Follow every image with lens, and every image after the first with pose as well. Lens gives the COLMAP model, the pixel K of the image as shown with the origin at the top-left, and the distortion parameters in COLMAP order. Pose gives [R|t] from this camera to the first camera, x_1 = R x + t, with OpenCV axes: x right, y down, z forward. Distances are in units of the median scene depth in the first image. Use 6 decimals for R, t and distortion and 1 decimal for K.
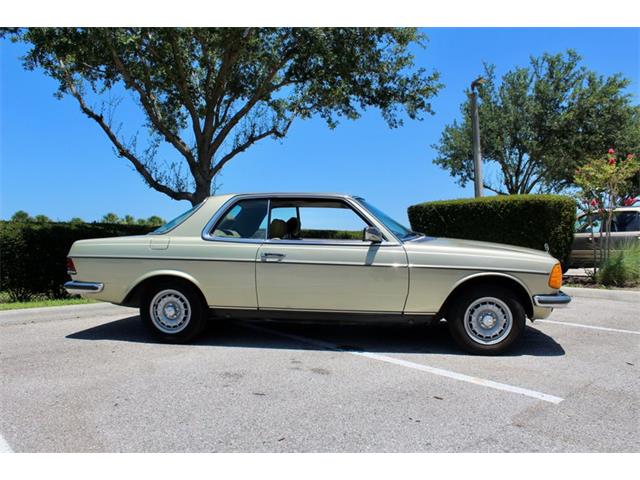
lens RADIAL K [[531.2, 0, 320.1], [0, 531.2, 243.2], [0, 0, 1]] dist [-0.171372, 0.152368]
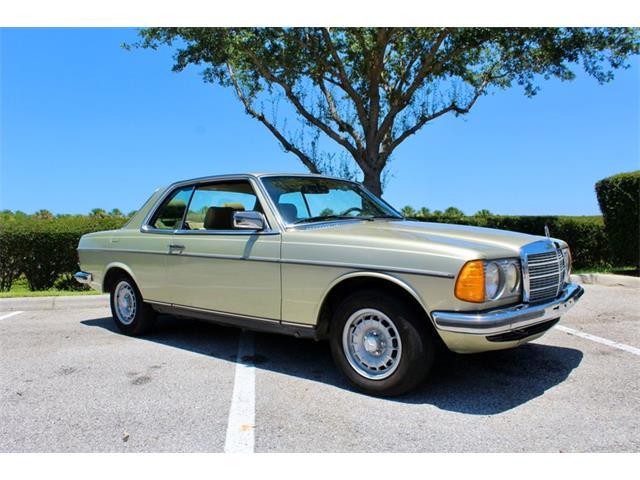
lens RADIAL K [[531.2, 0, 320.1], [0, 531.2, 243.2], [0, 0, 1]] dist [-0.171372, 0.152368]
pose [[0.837362, -0.008749, -0.546579, 0.573587], [0.018356, 0.999758, 0.012118, 0.009016], [0.546341, -0.020180, 0.837320, 0.359387]]
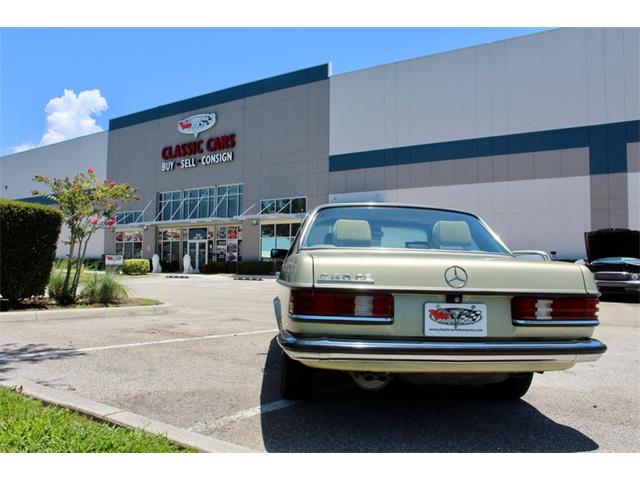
lens RADIAL K [[531.2, 0, 320.1], [0, 531.2, 243.2], [0, 0, 1]] dist [-0.171372, 0.152368]
pose [[-0.200969, 0.037211, 0.978891, -0.982131], [-0.013646, 0.999075, -0.040780, -0.002619], [-0.979502, -0.021554, -0.200276, 1.425011]]
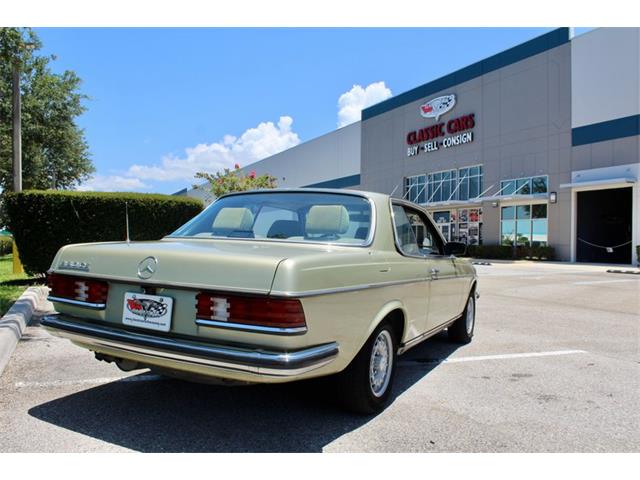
lens RADIAL K [[531.2, 0, 320.1], [0, 531.2, 243.2], [0, 0, 1]] dist [-0.171372, 0.152368]
pose [[0.315832, 0.005727, 0.948798, -0.927789], [-0.021403, 0.999770, 0.001090, -0.021145], [-0.948574, -0.020651, 0.315882, 0.851410]]
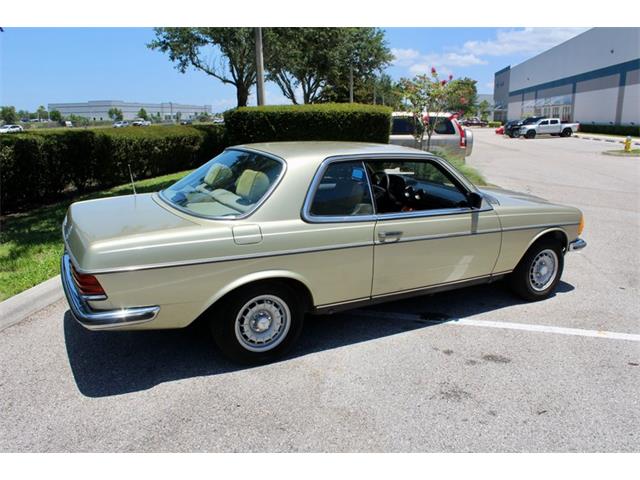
lens RADIAL K [[531.2, 0, 320.1], [0, 531.2, 243.2], [0, 0, 1]] dist [-0.171372, 0.152368]
pose [[0.800340, -0.140284, 0.582903, -0.626973], [-0.000665, 0.972032, 0.234847, -0.149633], [-0.599546, -0.188346, 0.777863, 0.393106]]
